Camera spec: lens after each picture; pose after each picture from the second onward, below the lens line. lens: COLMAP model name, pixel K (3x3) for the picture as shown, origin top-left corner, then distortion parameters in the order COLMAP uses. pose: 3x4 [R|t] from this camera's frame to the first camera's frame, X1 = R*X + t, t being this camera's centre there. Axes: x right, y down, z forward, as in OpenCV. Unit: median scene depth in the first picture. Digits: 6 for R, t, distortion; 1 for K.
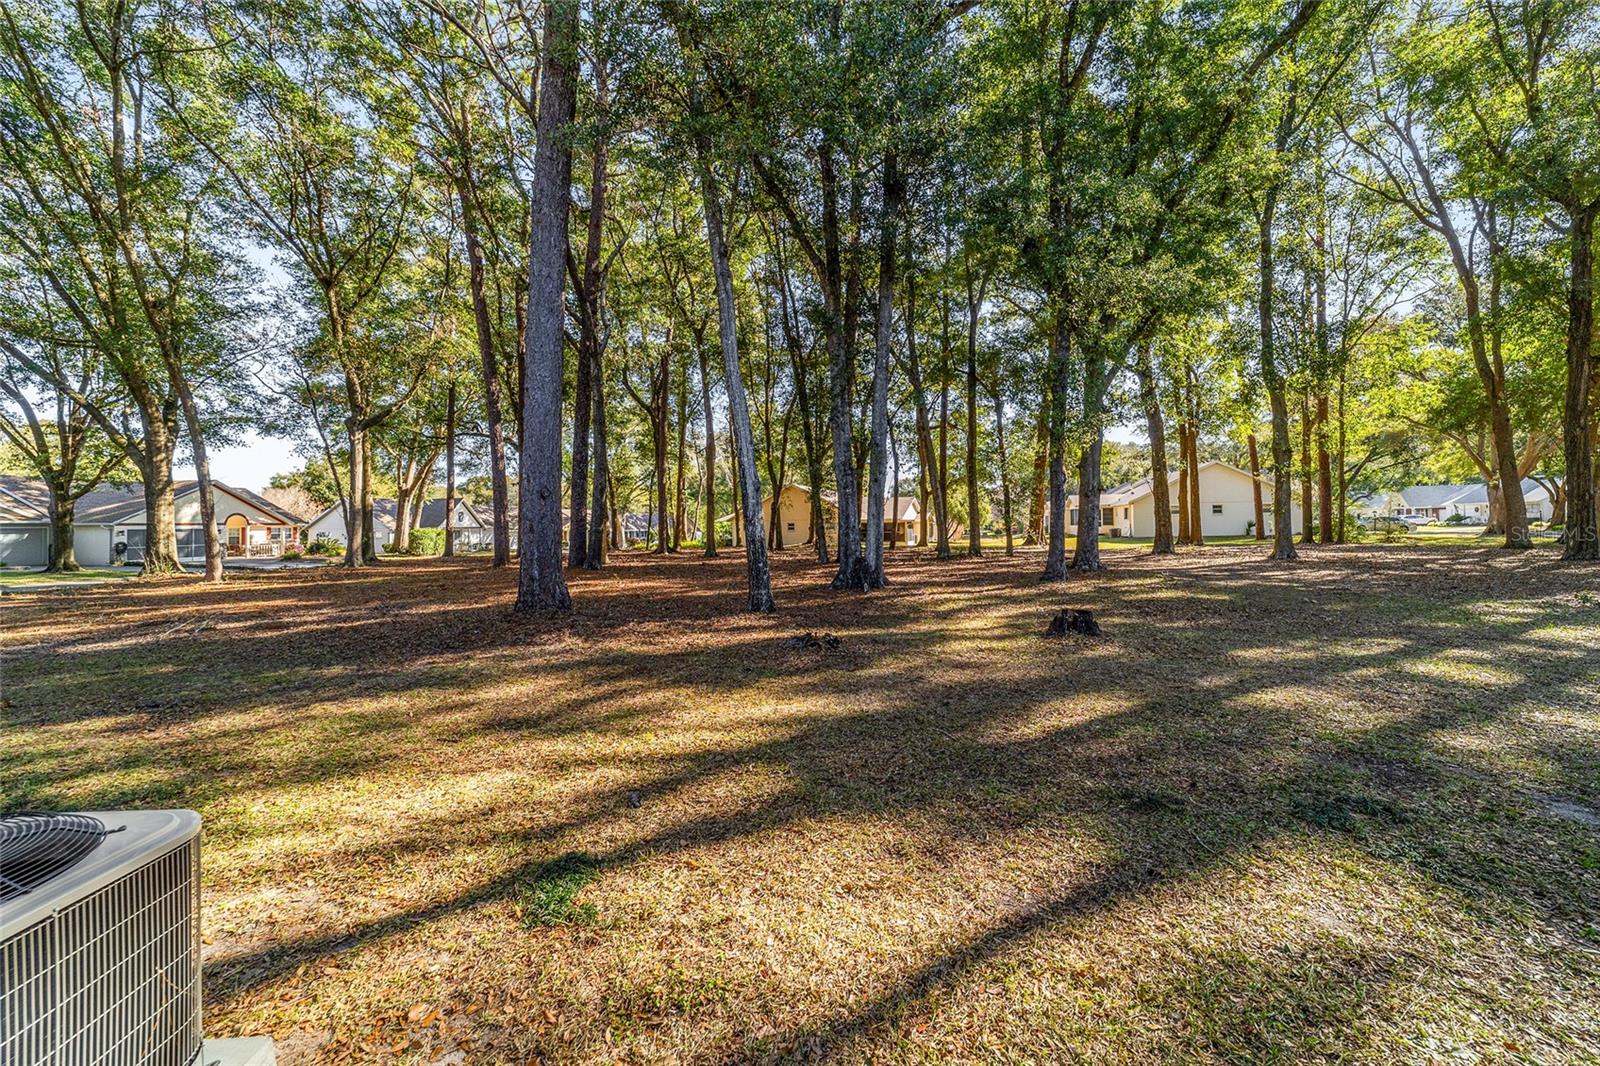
lens RADIAL K [[629.8, 0, 795.1], [0, 629.8, 527.8], [0, 0, 1]] dist [-0.013874, 0.006557]
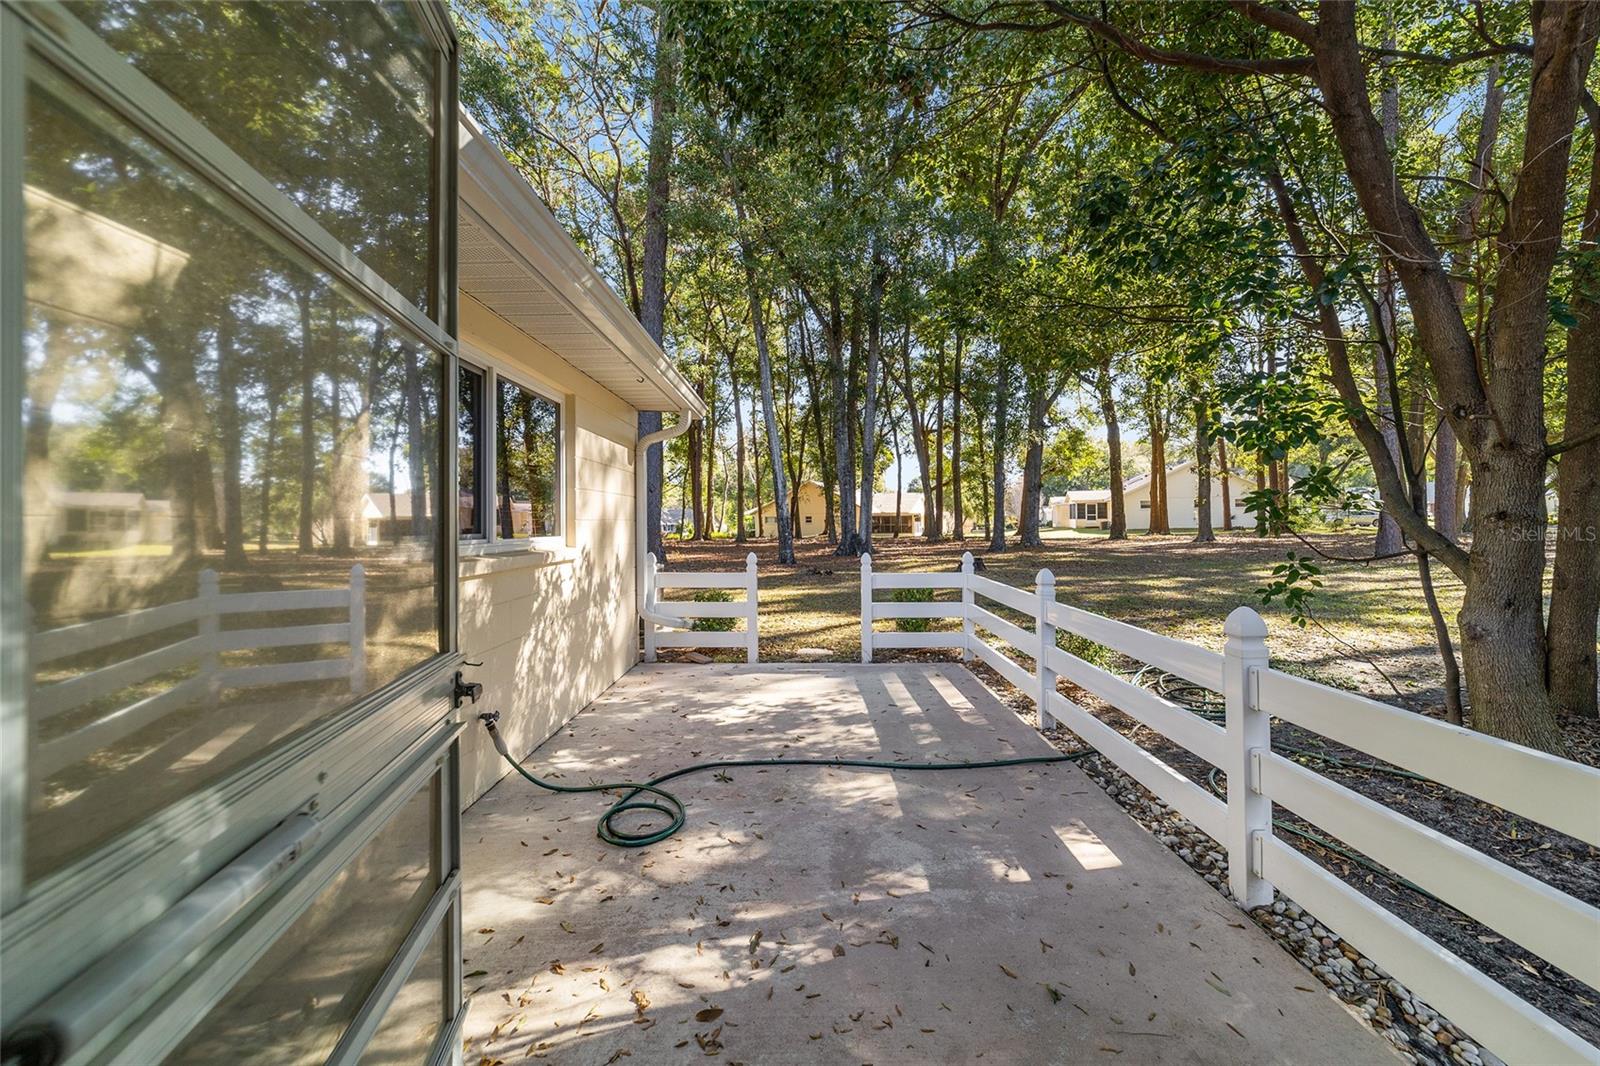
lens RADIAL K [[629.8, 0, 804.4], [0, 629.8, 528.0], [0, 0, 1]] dist [-0.013874, 0.006557]
pose [[0.999895, 0.000887, -0.014487, 0.003986], [-0.000797, 0.999980, 0.006234, 0.009734], [0.014493, -0.006222, 0.999876, -0.162766]]
